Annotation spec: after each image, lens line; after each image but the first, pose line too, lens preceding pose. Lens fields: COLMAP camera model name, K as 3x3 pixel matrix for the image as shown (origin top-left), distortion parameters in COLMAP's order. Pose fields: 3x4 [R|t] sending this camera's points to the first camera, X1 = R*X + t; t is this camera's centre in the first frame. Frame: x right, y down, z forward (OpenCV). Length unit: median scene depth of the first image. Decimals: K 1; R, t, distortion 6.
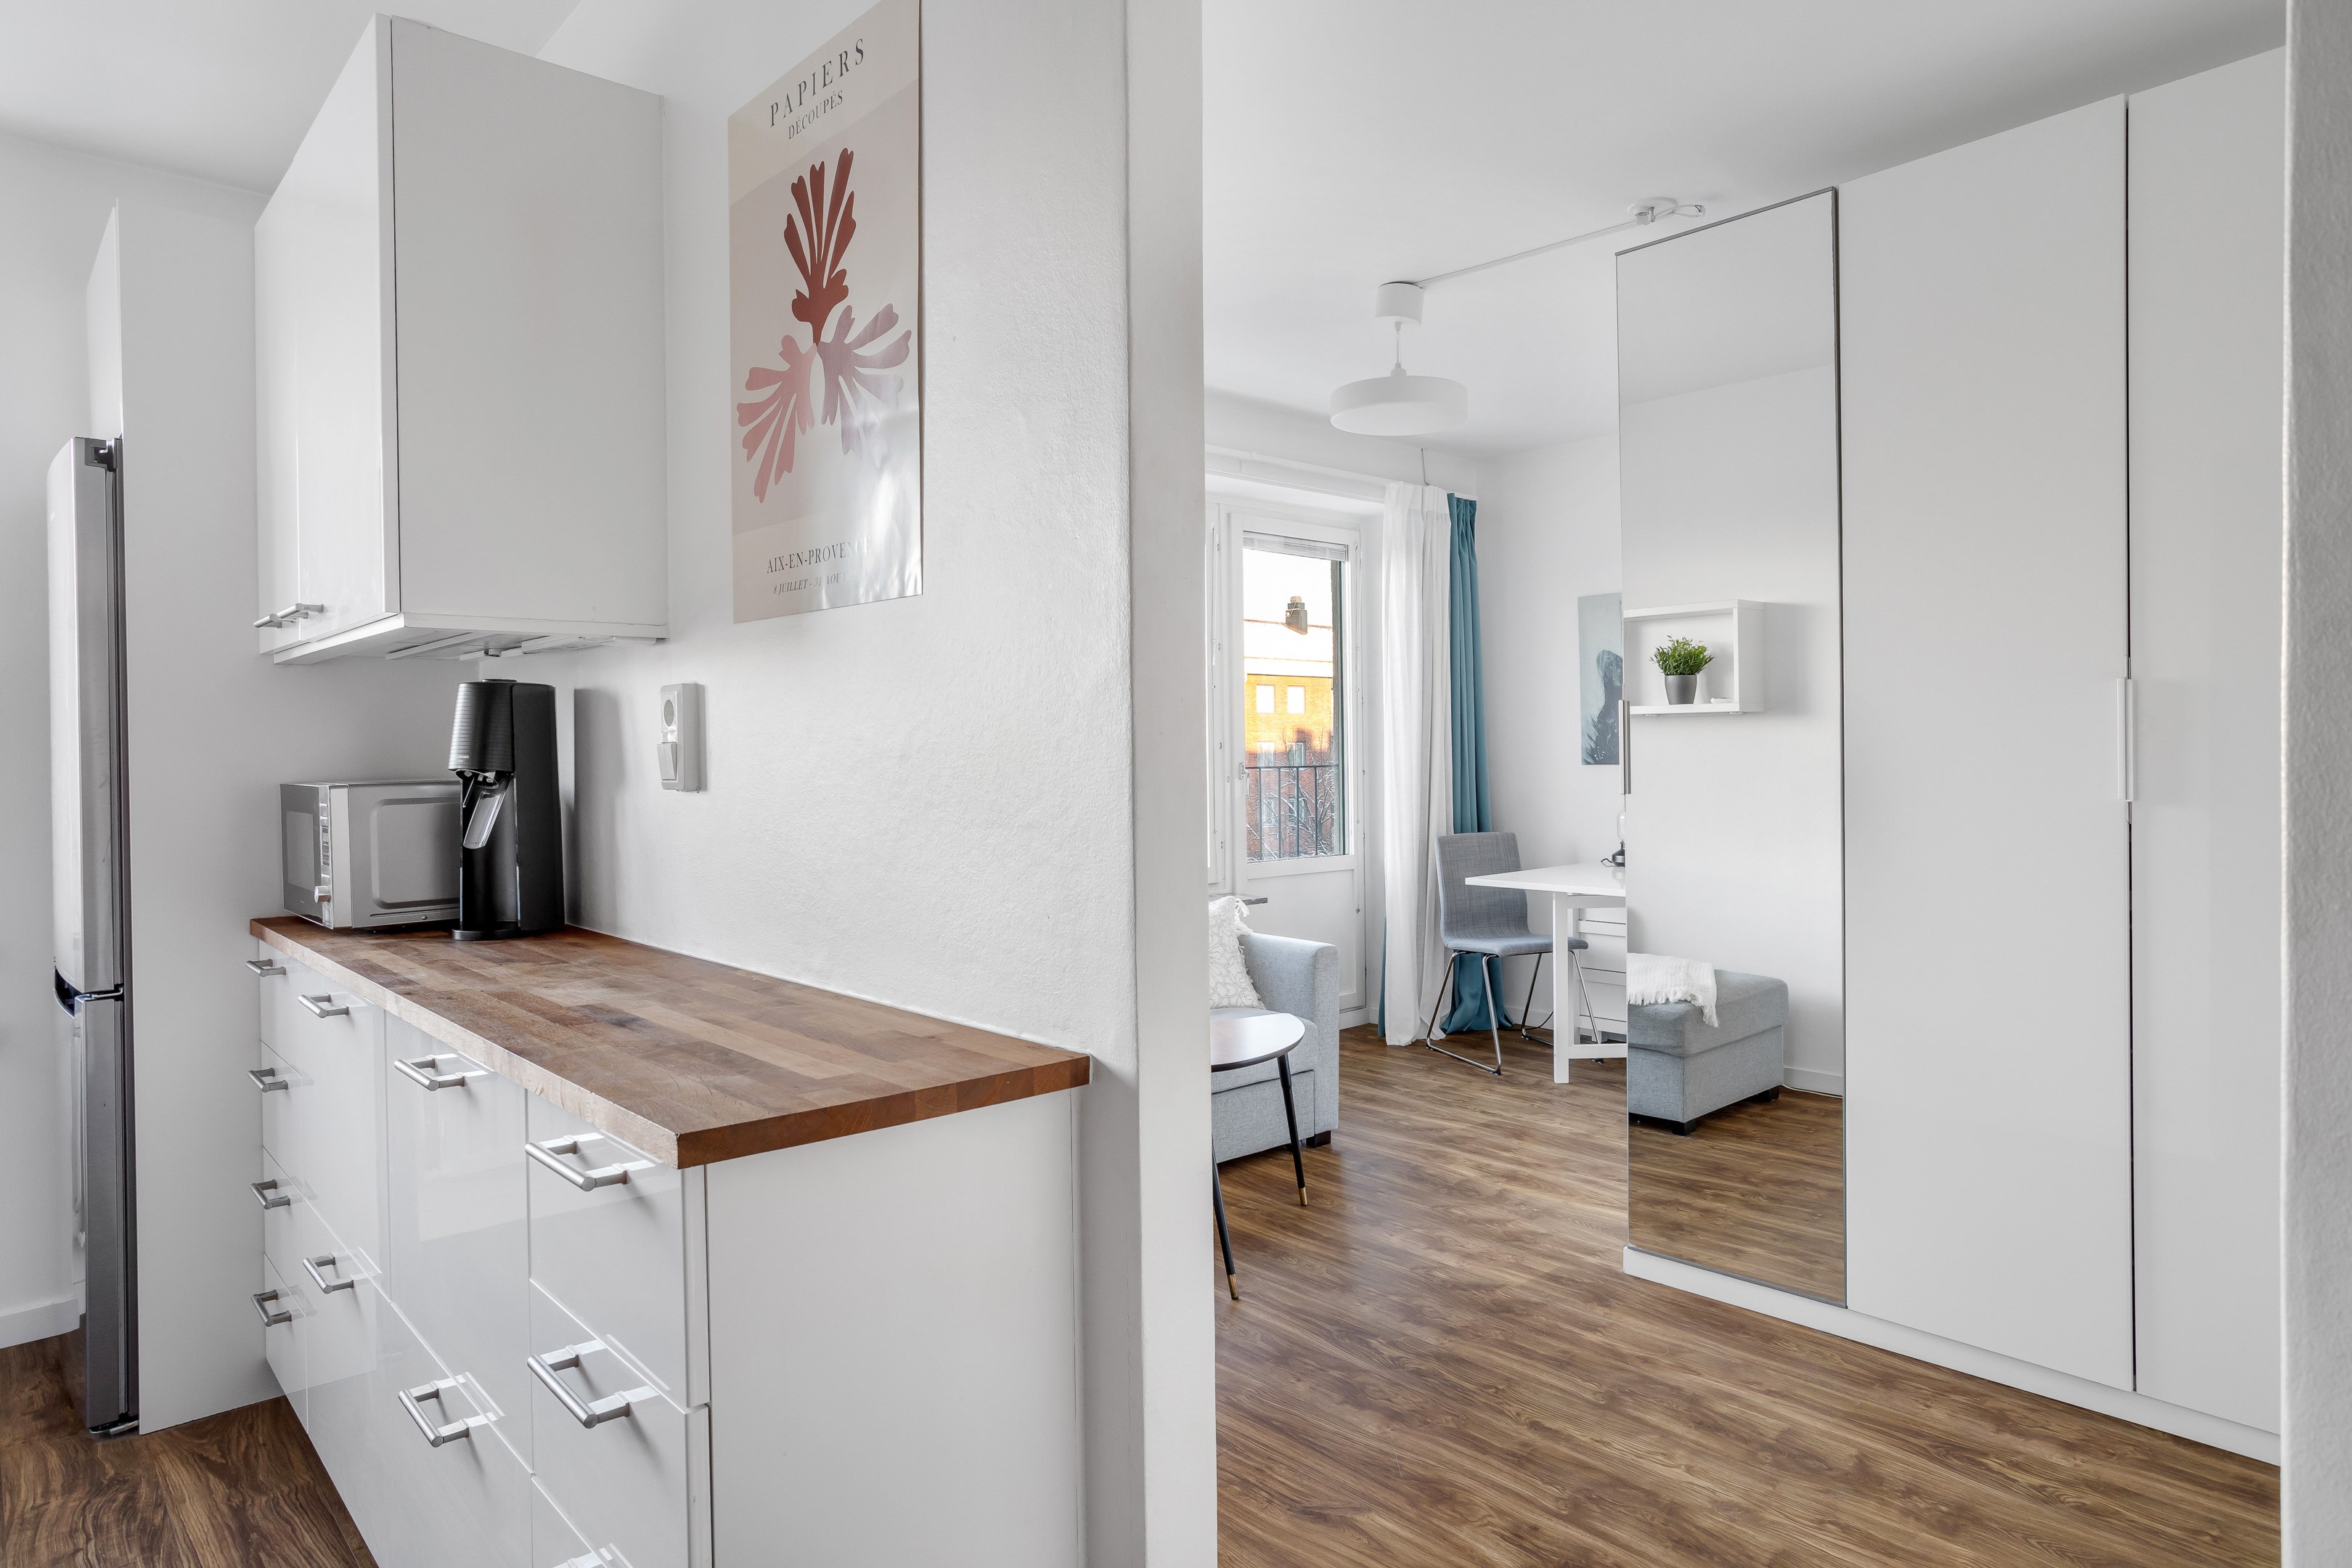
lens RADIAL K [[1427.4, 0, 1142.4], [0, 1427.4, 757.3], [0, 0, 1]] dist [-0.020591, 0.038429]
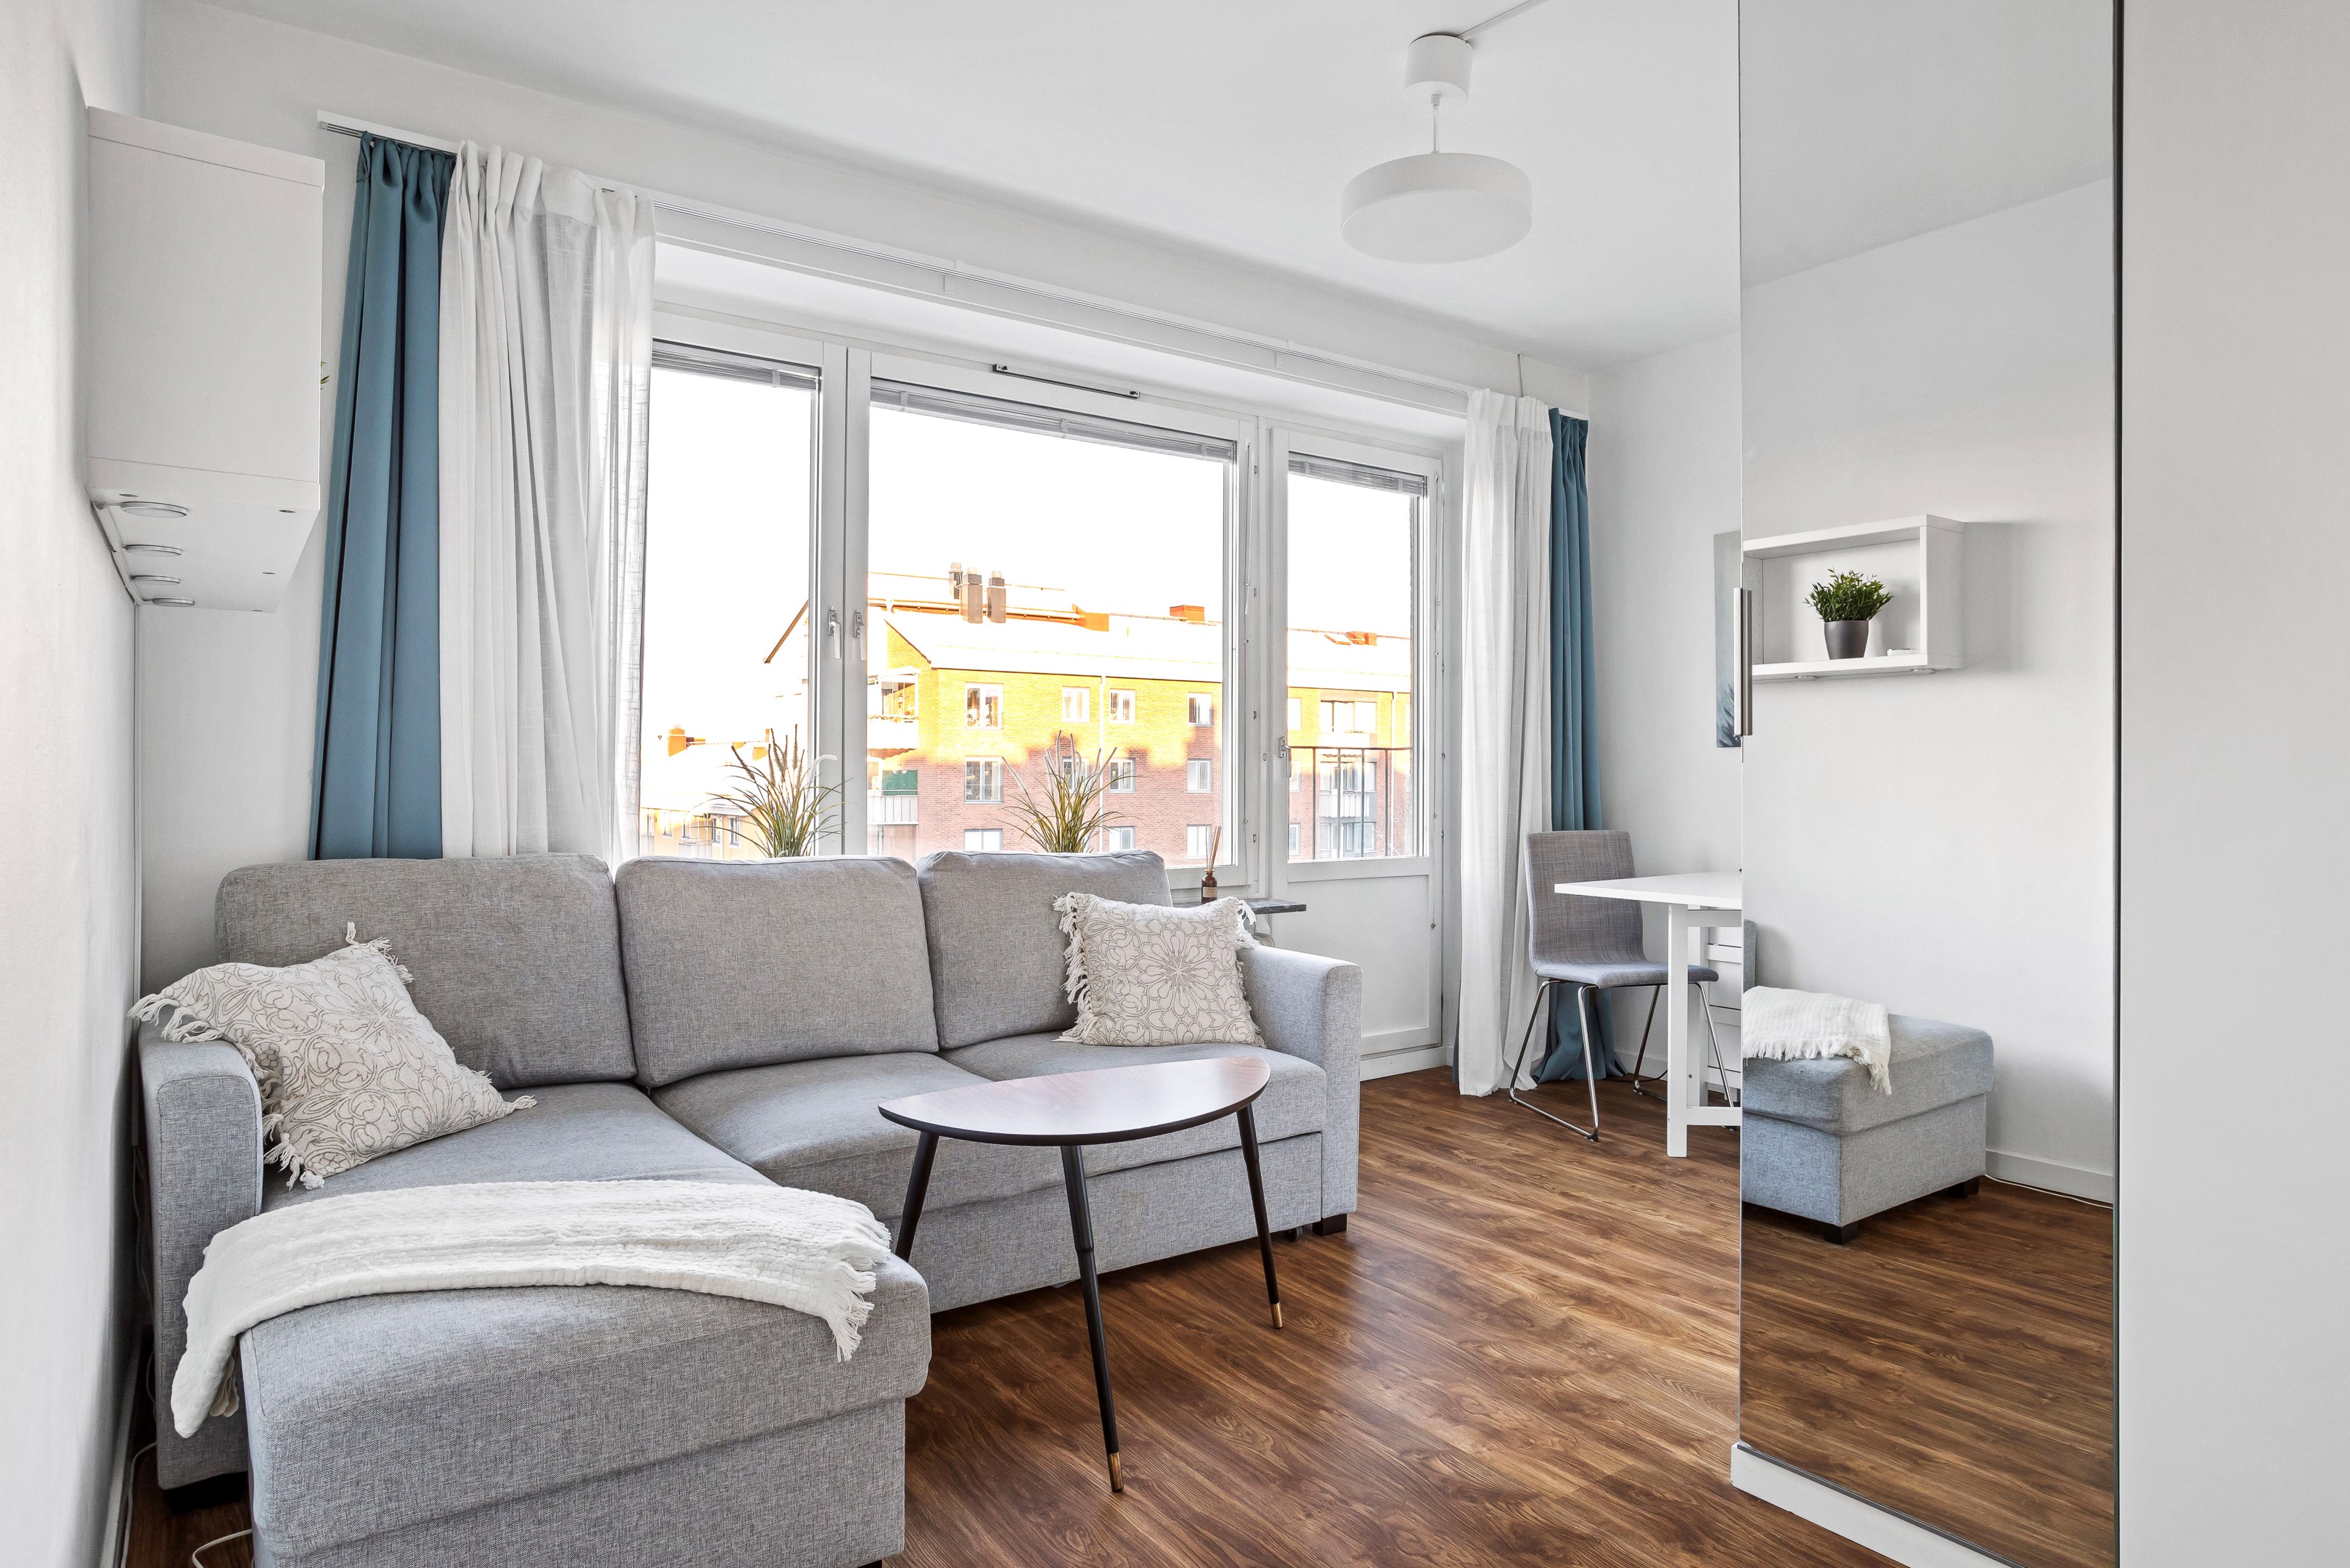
lens RADIAL K [[1398.0, 0, 1170.1], [0, 1398.0, 767.1], [0, 0, 1]] dist [-0.030222, 0.027185]
pose [[0.995015, 0.015993, -0.098434, 0.108672], [-0.017222, 0.999784, -0.011645, 0.039533], [0.098226, 0.013282, 0.995075, 0.266476]]
